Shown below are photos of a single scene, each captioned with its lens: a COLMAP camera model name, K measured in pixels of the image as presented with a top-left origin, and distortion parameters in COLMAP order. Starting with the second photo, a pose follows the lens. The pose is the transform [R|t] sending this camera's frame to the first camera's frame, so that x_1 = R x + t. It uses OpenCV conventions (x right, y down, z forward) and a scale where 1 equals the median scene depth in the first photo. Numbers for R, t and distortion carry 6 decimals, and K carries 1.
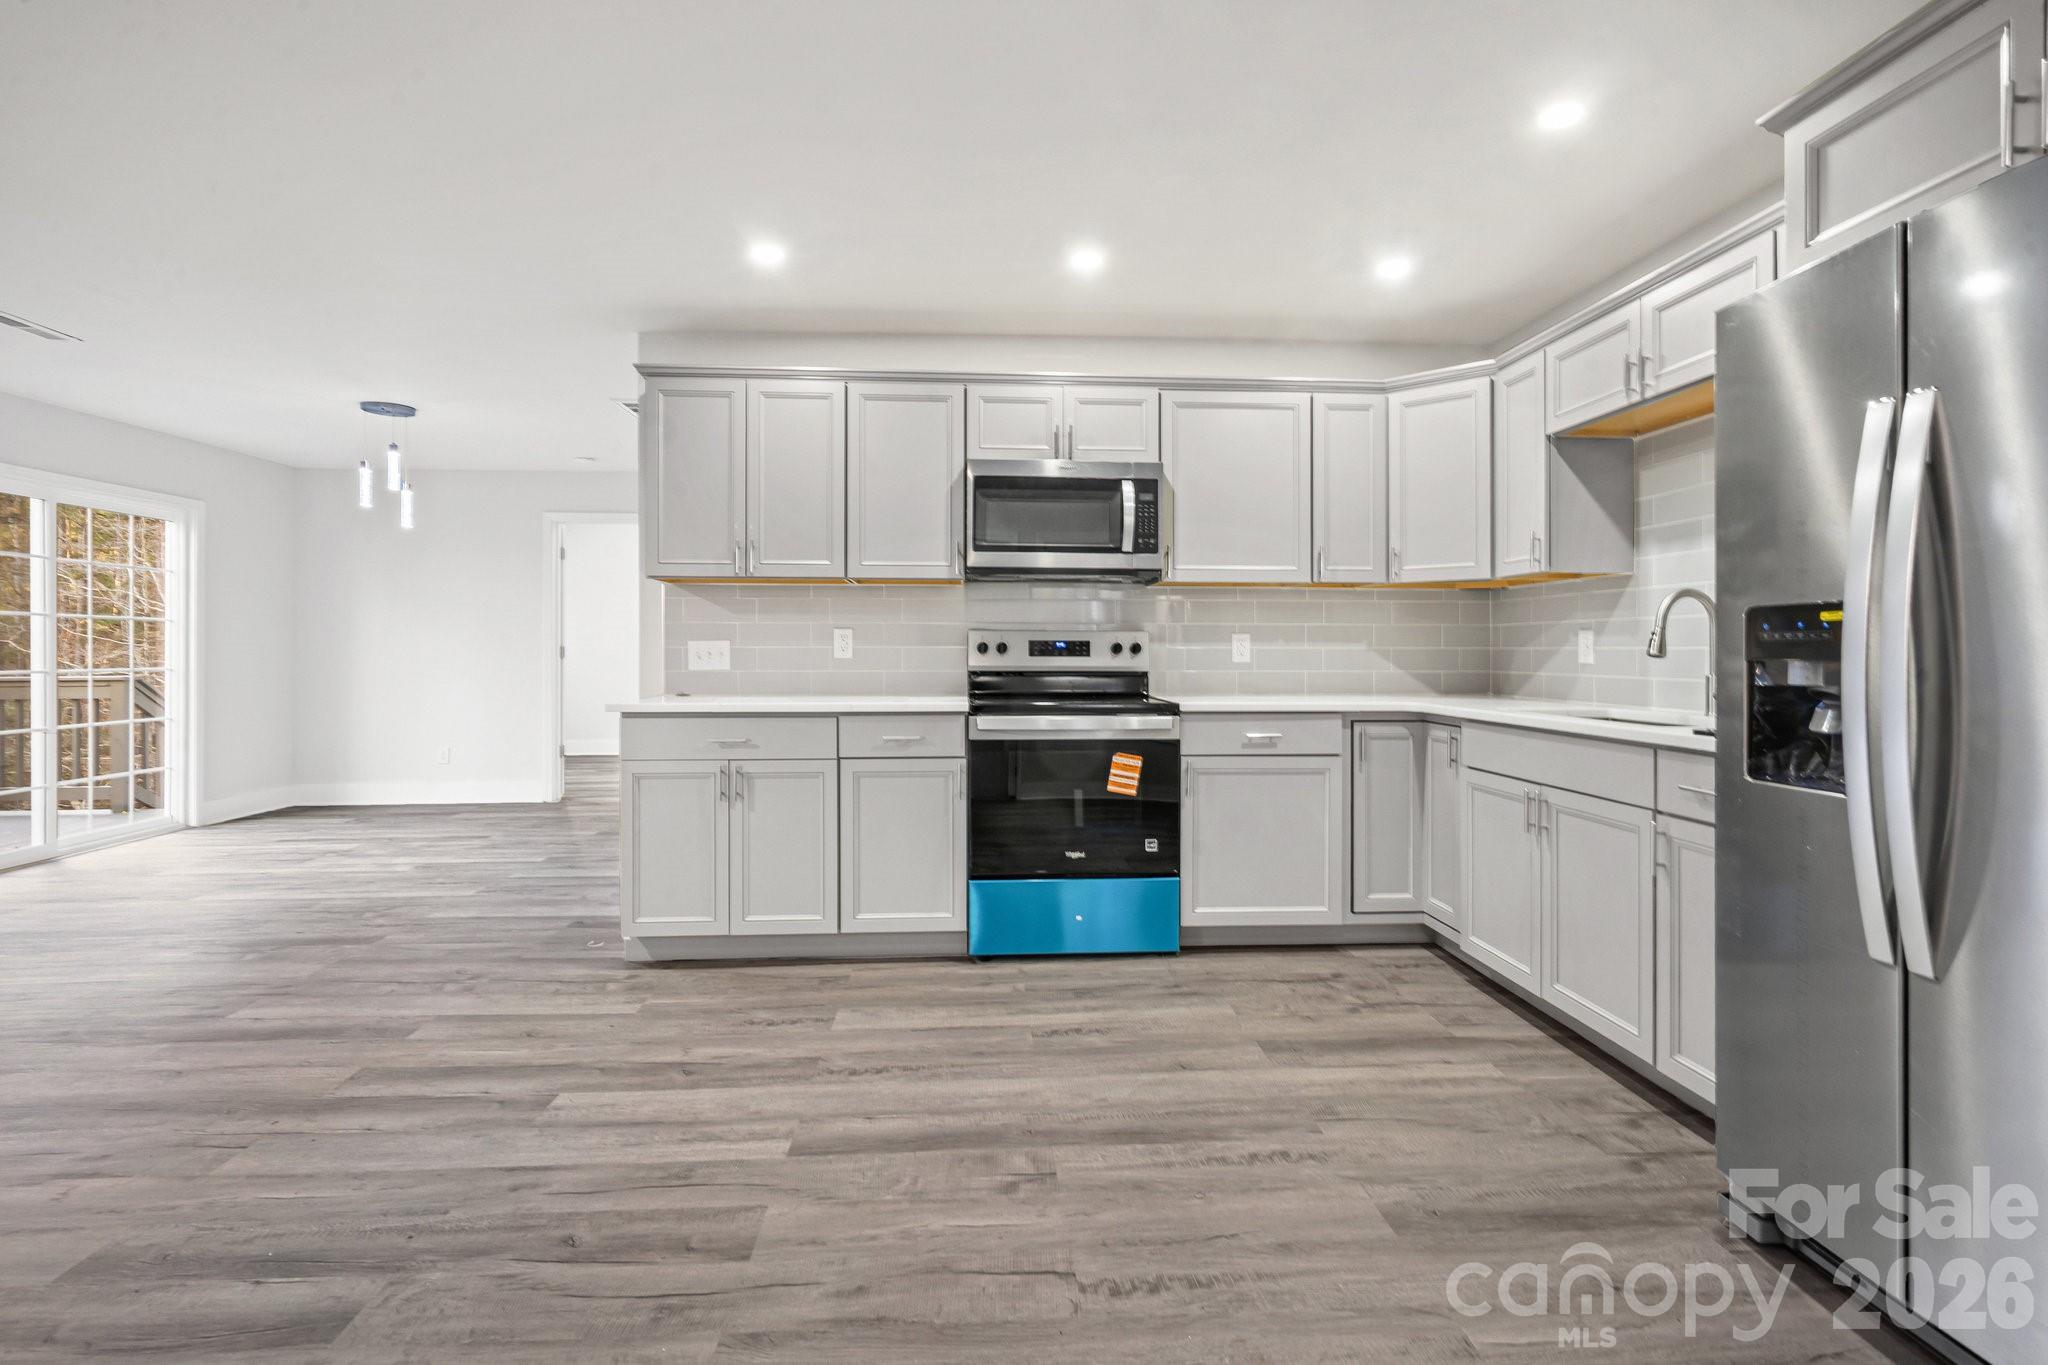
lens RADIAL K [[930.5, 0, 1029.7], [0, 930.5, 645.5], [0, 0, 1]] dist [-0.000134, 0.000006]
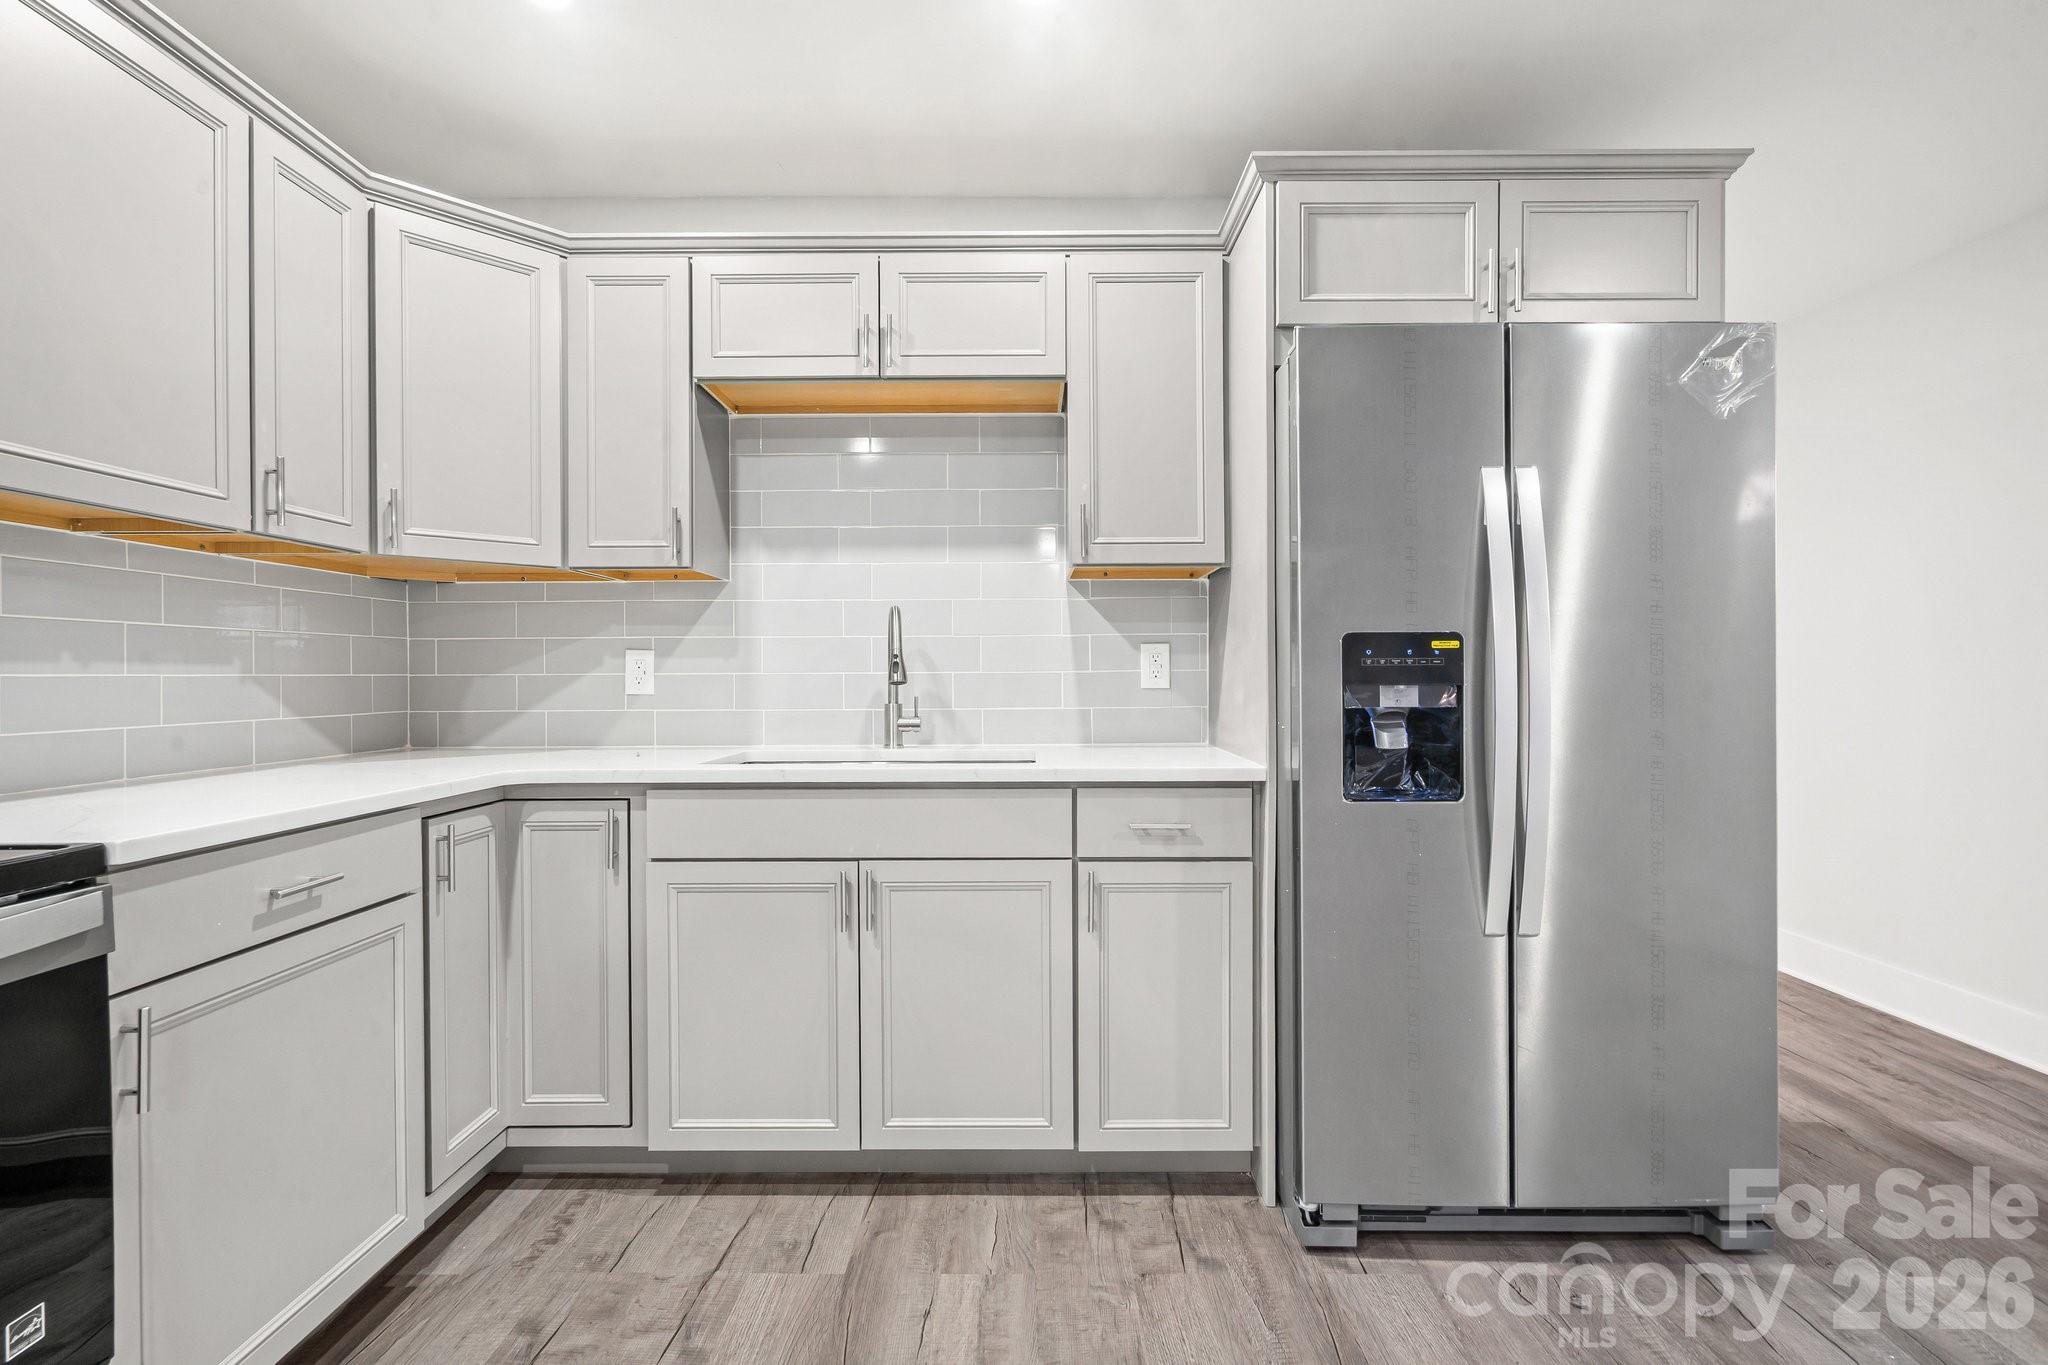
lens RADIAL K [[954.3, 0, 1016.9], [0, 954.3, 675.1], [0, 0, 1]] dist [-0.001405, -0.000114]
pose [[0.073722, -0.004351, 0.997269, -0.176882], [-0.000700, 0.999990, 0.004414, 0.000403], [-0.997279, -0.001024, 0.073719, 0.764567]]
